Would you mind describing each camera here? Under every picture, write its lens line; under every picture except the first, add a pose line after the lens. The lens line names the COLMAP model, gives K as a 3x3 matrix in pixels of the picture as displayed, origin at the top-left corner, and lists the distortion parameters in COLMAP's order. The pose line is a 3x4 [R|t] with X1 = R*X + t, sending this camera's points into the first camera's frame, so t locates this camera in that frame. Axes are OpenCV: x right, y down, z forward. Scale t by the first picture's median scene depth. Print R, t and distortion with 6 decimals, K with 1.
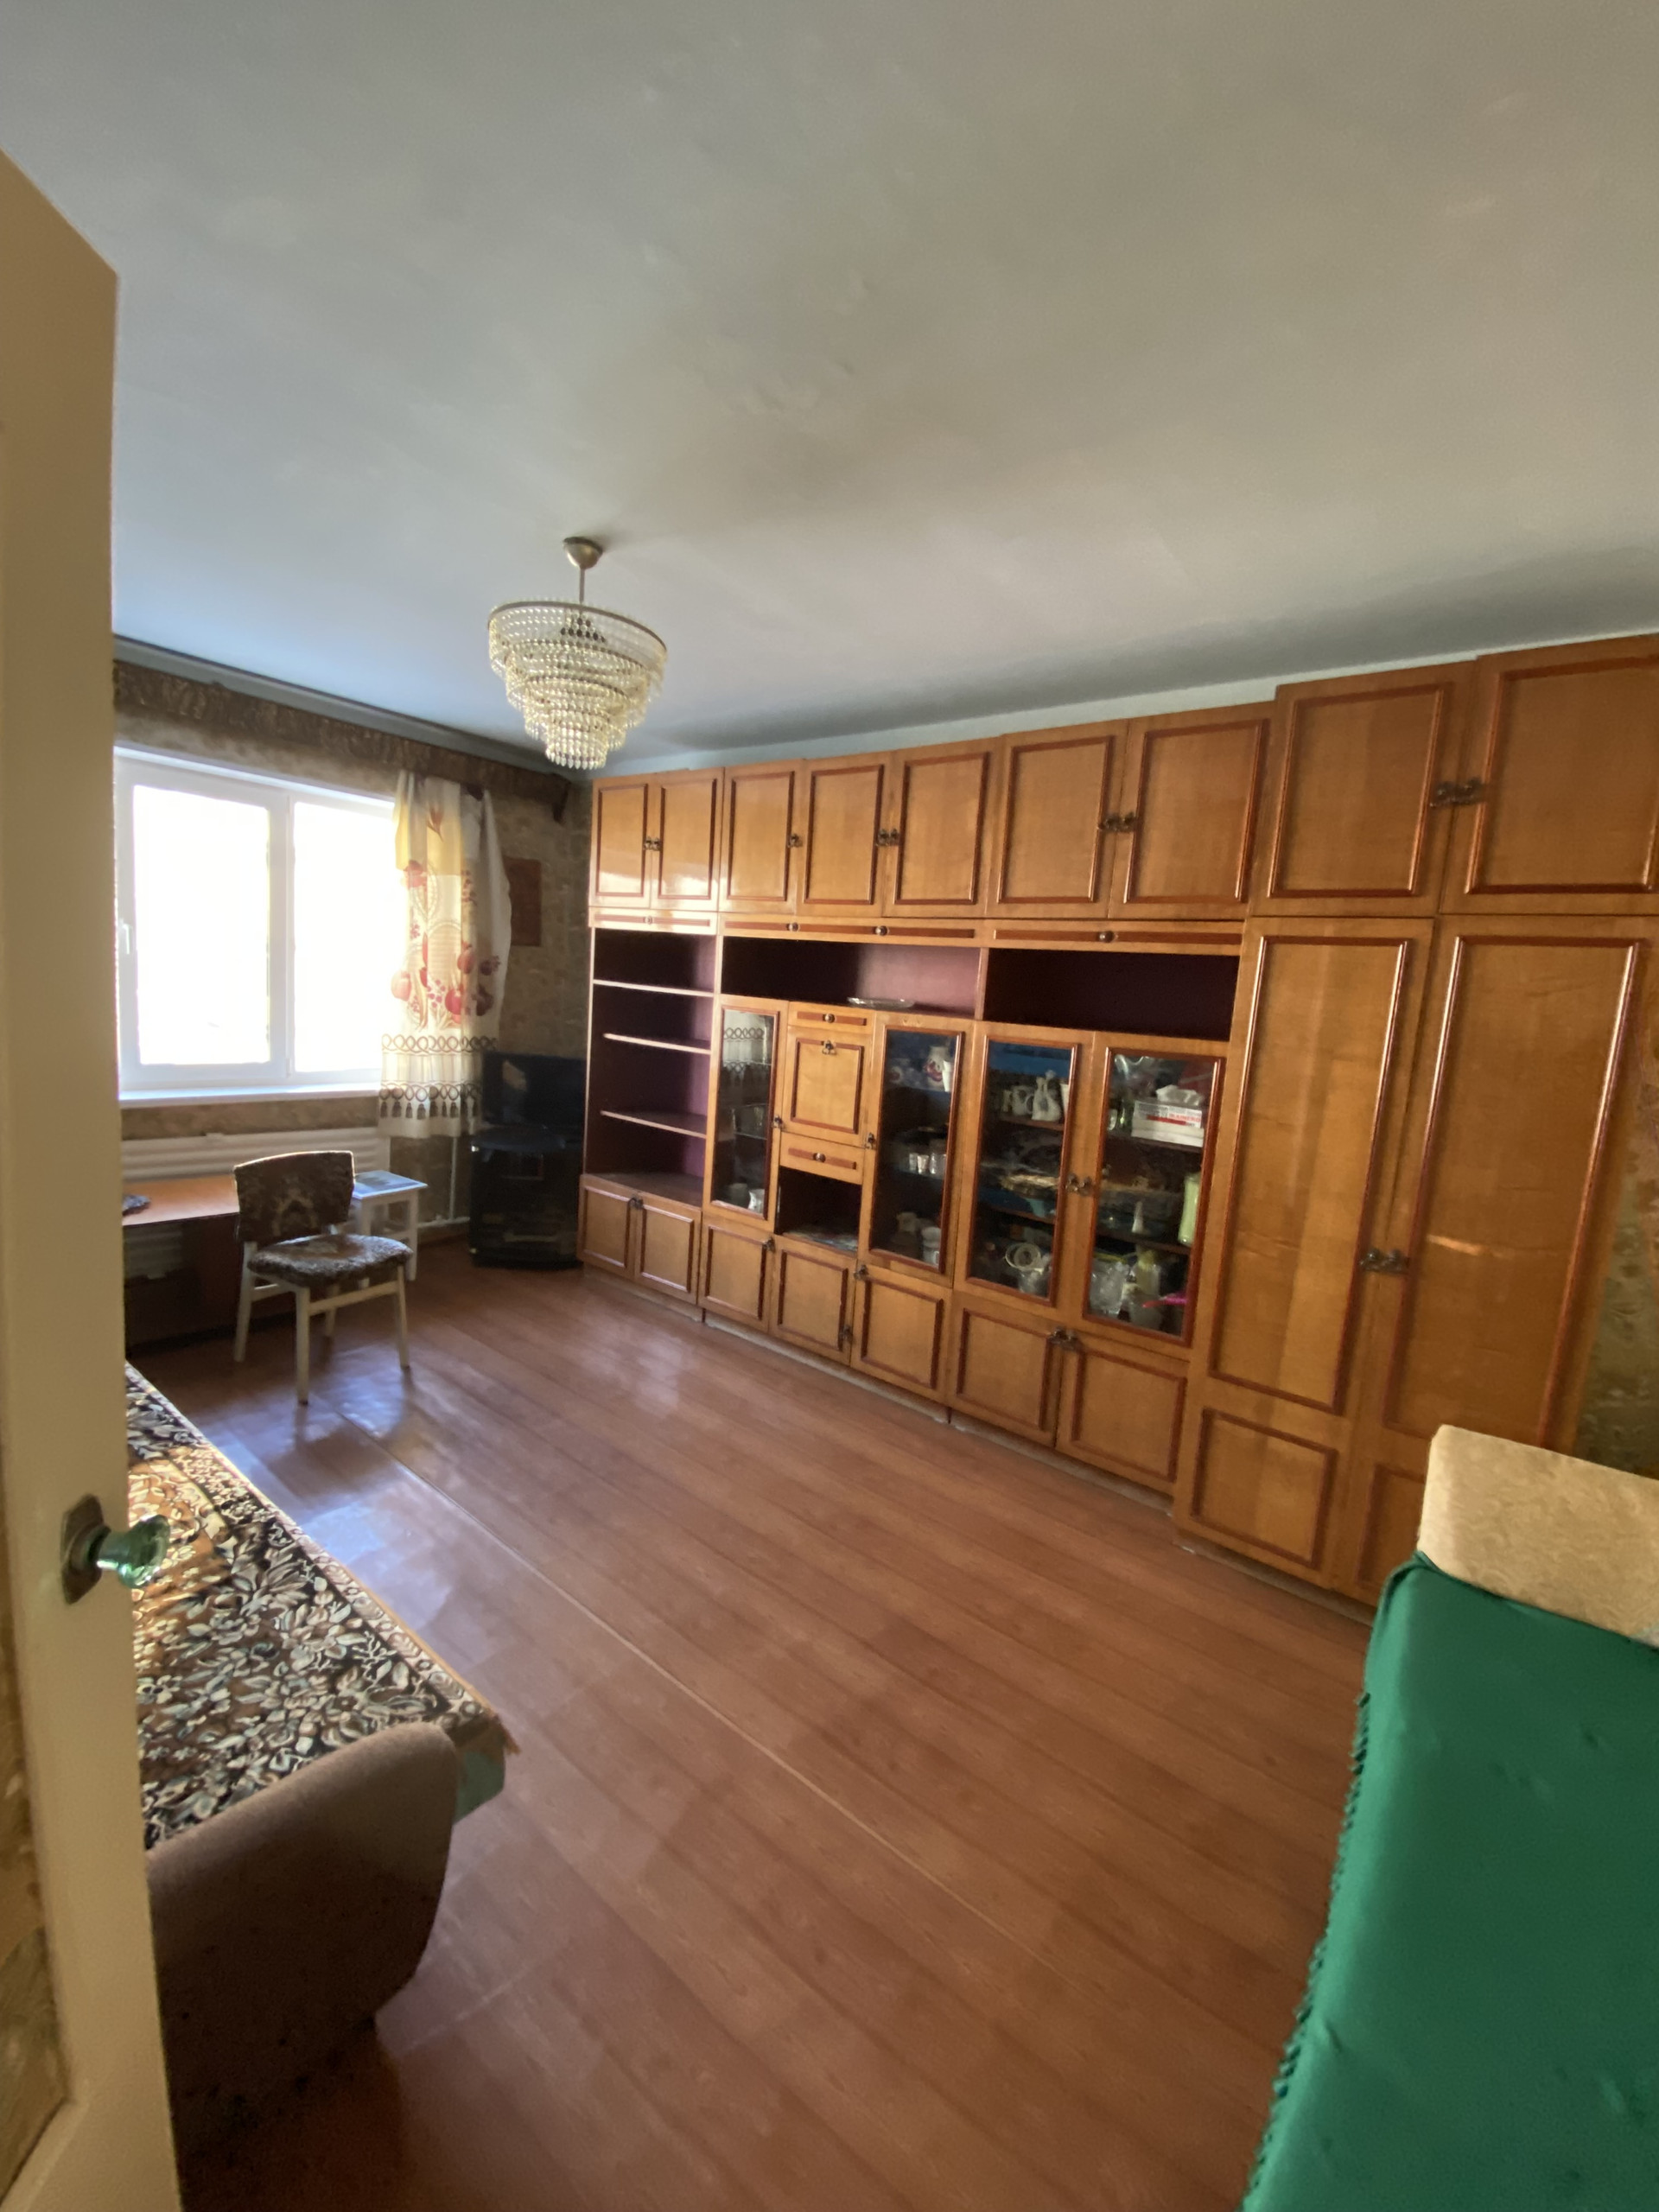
lens RADIAL K [[900.0, 0, 821.1], [0, 900.0, 1082.7], [0, 0, 1]] dist [0.013054, -0.015115]
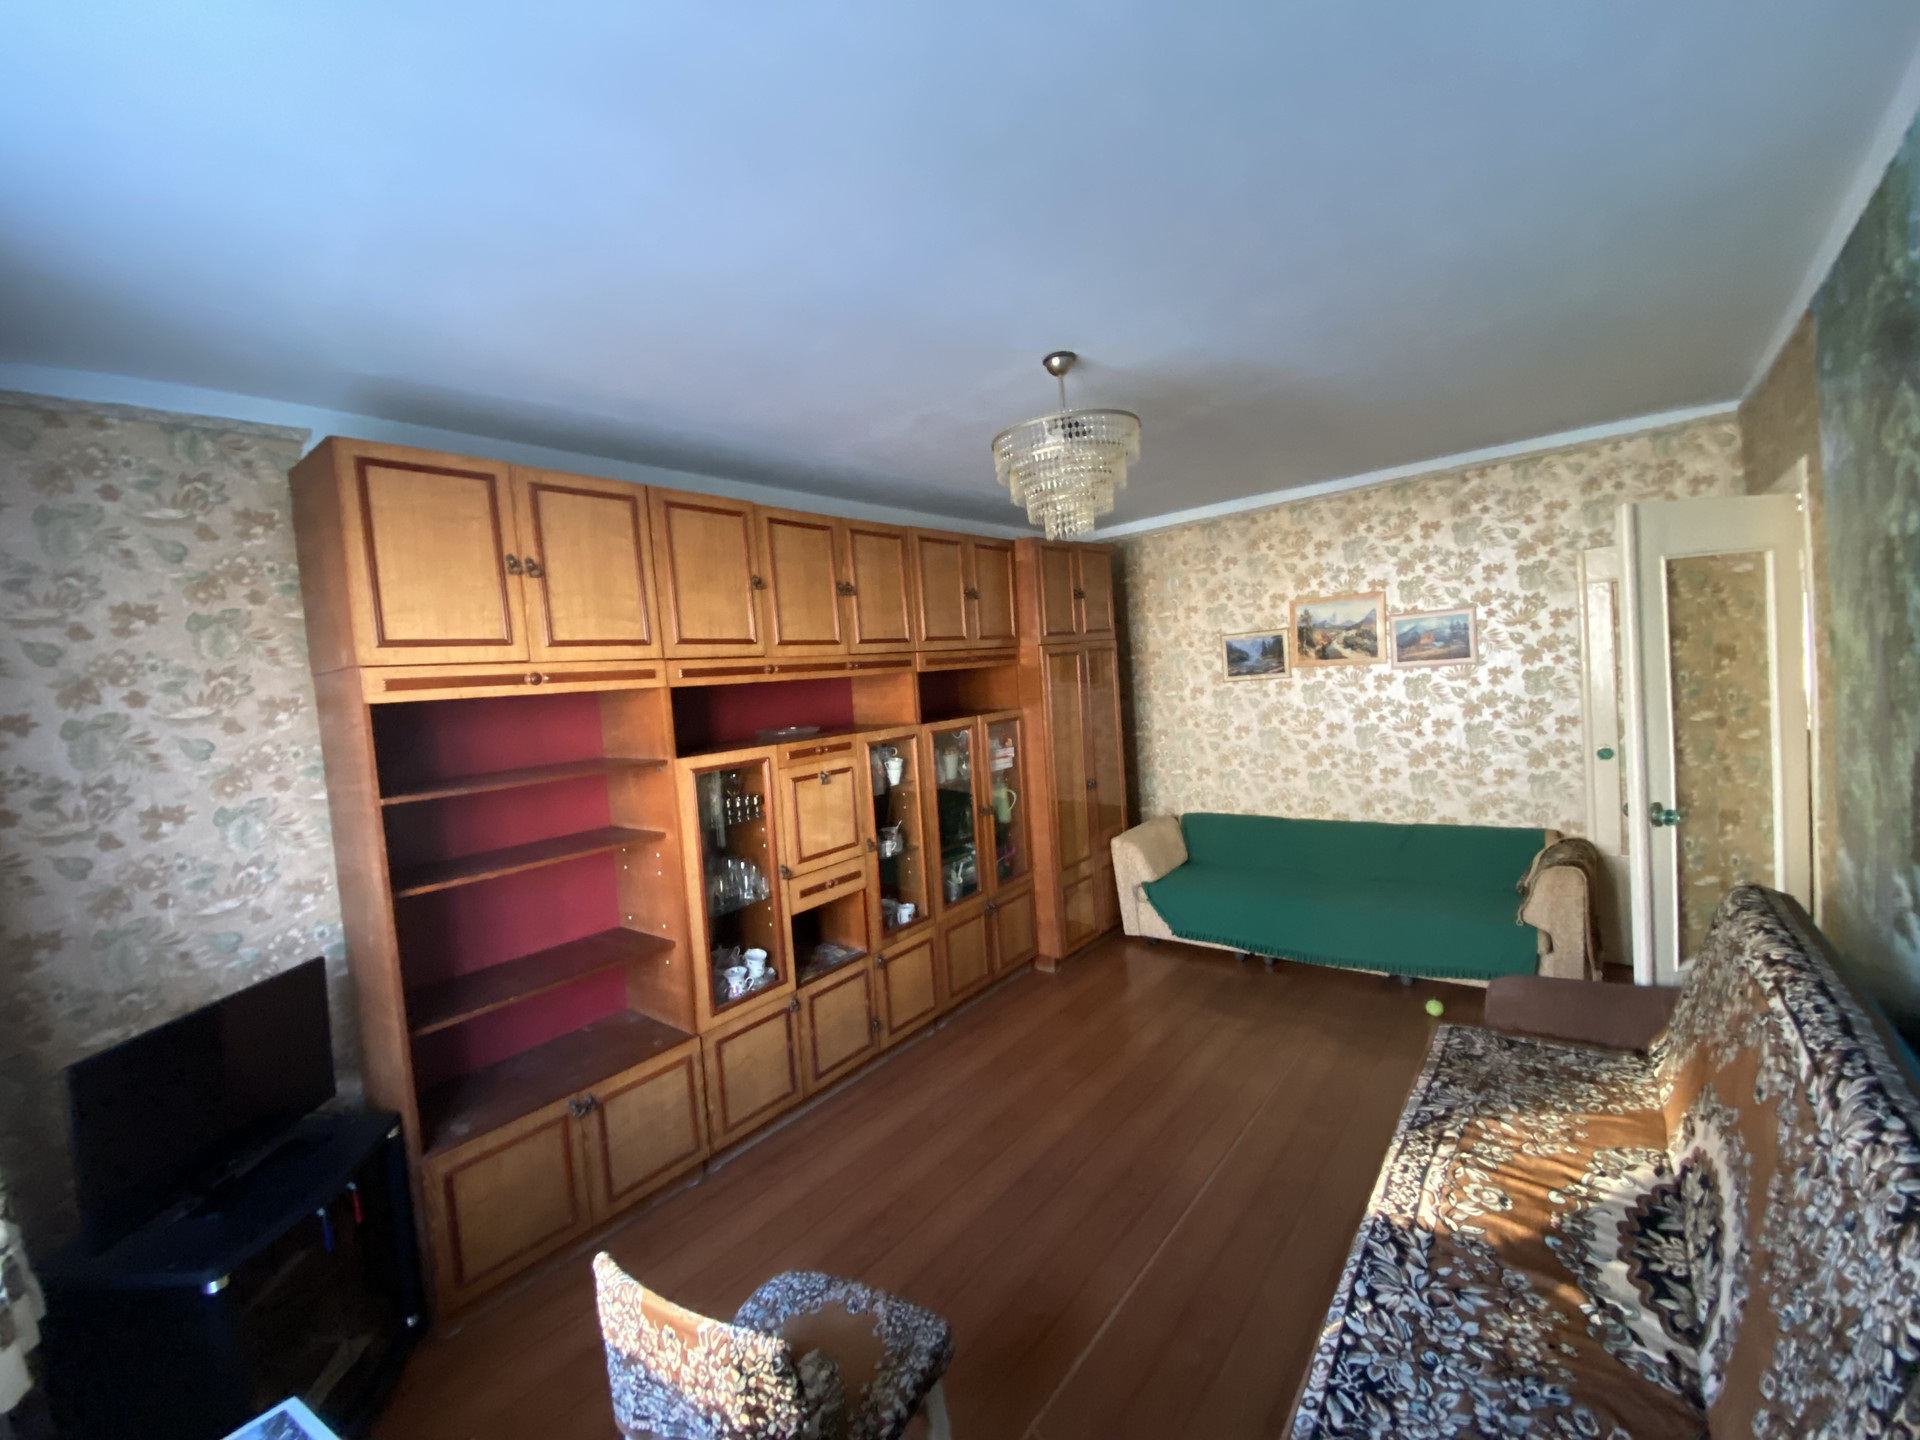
lens RADIAL K [[781.2, 0, 954.9], [0, 781.2, 722.1], [0, 0, 1]] dist [0.013054, -0.015115]
pose [[0.011781, -0.116456, 0.993126, -0.909503], [0.214886, 0.970285, 0.111229, -0.175232], [-0.976568, 0.212099, 0.036456, 0.815615]]
